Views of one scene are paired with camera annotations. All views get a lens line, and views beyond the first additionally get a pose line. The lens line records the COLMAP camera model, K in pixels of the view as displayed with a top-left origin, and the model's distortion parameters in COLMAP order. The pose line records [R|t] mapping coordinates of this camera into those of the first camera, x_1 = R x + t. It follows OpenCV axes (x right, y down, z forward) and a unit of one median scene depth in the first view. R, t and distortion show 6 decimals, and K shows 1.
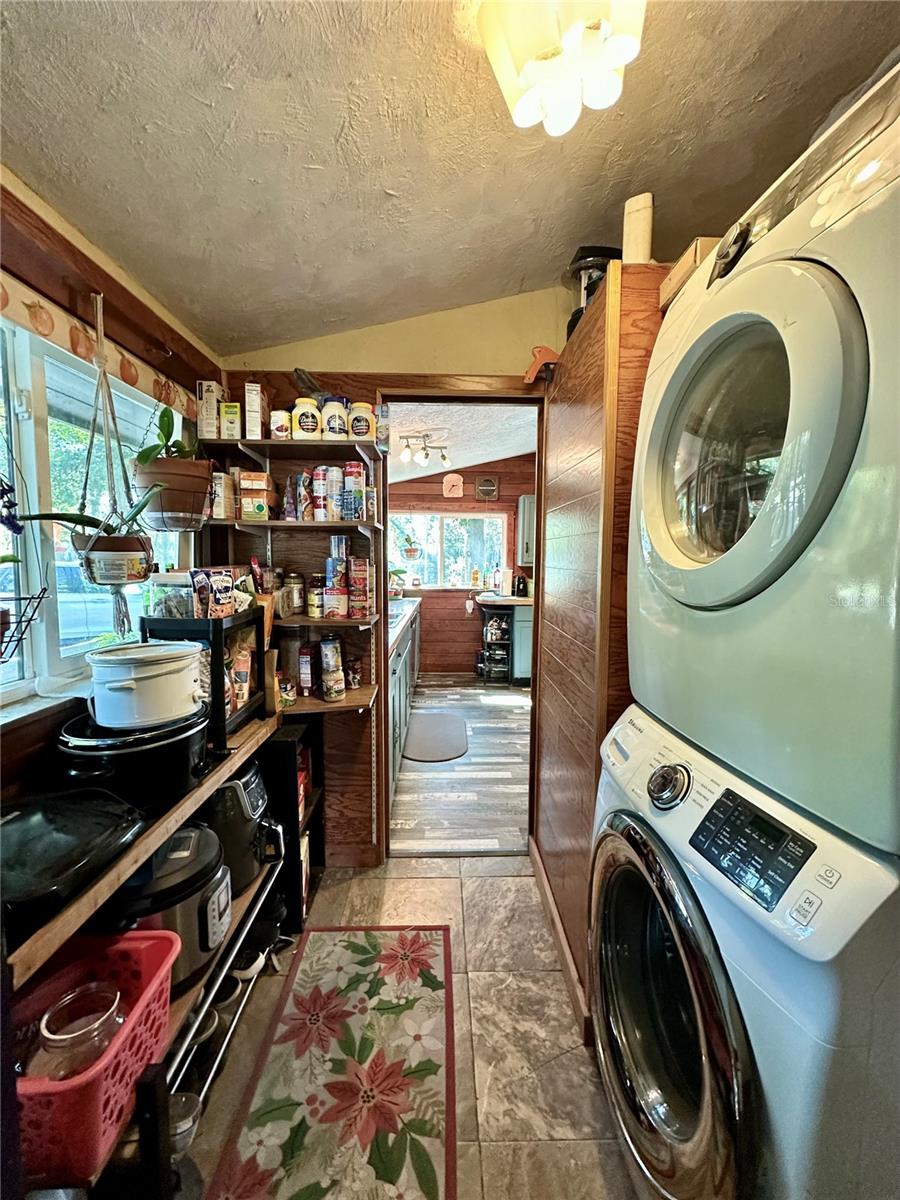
lens RADIAL K [[478.5, 0, 450.0], [0, 478.5, 600.0], [0, 0, 1]] dist [-0.000936, 0.000438]
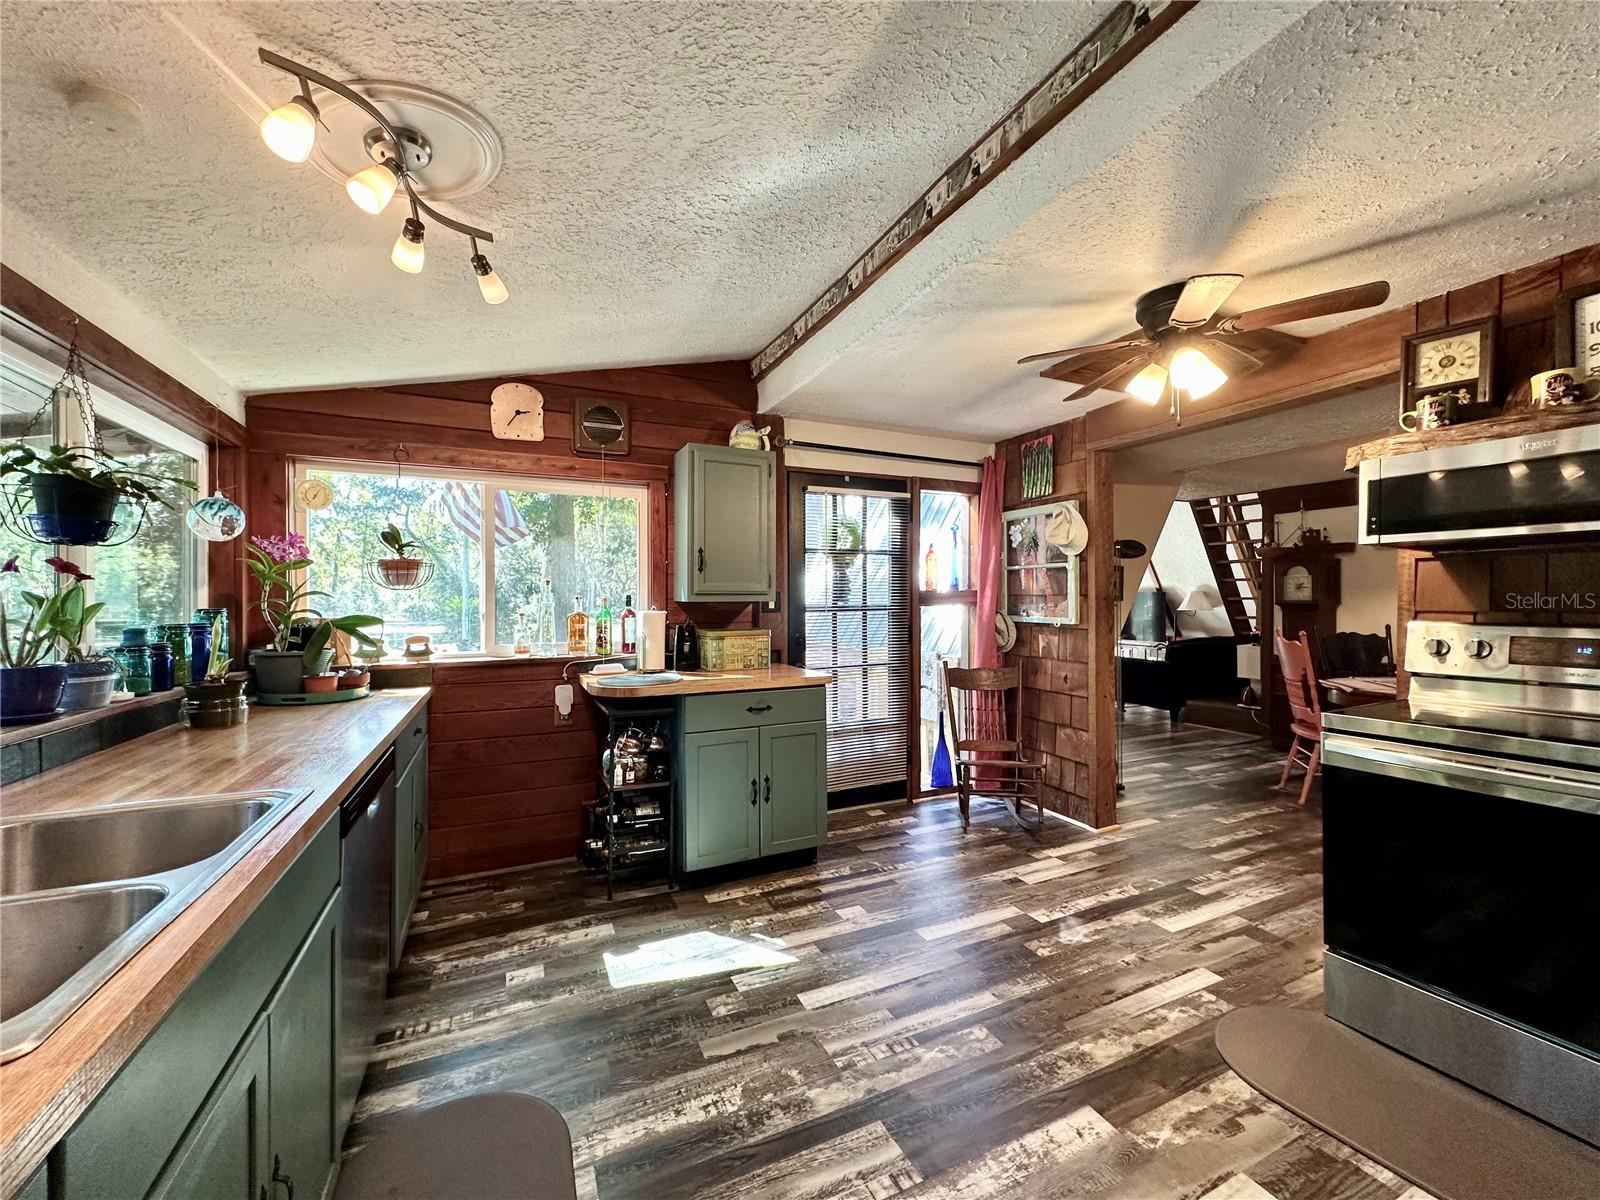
lens RADIAL K [[637.9, 0, 801.1], [0, 637.9, 600.2], [0, 0, 1]] dist [-0.000936, 0.000438]
pose [[0.914255, -0.010107, 0.405014, 0.005653], [0.042463, 0.996573, -0.070985, -0.026550], [-0.402909, 0.082097, 0.911551, 0.430305]]
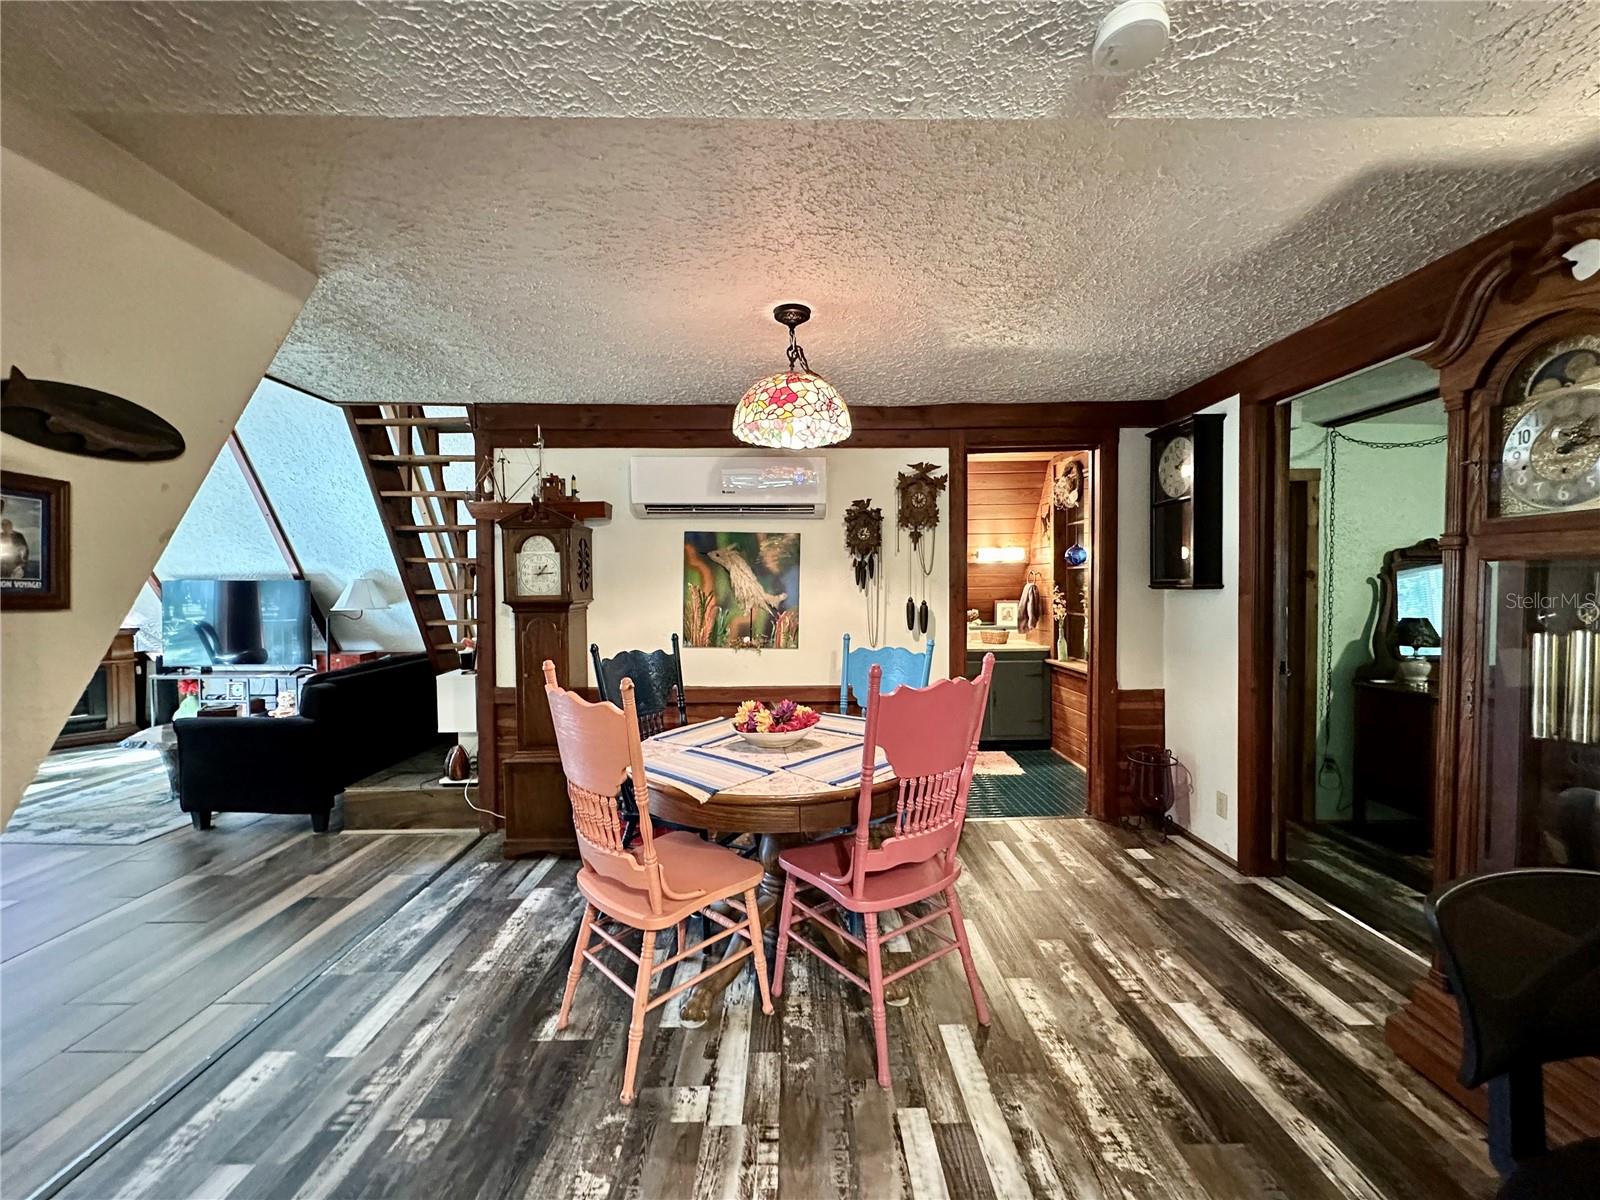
lens RADIAL K [[637.9, 0, 801.1], [0, 637.9, 600.2], [0, 0, 1]] dist [-0.000936, 0.000438]
pose [[0.002162, -0.030849, 0.999522, 0.560601], [0.089589, 0.995511, 0.030531, -0.057312], [-0.995976, 0.089480, 0.004916, 0.799312]]
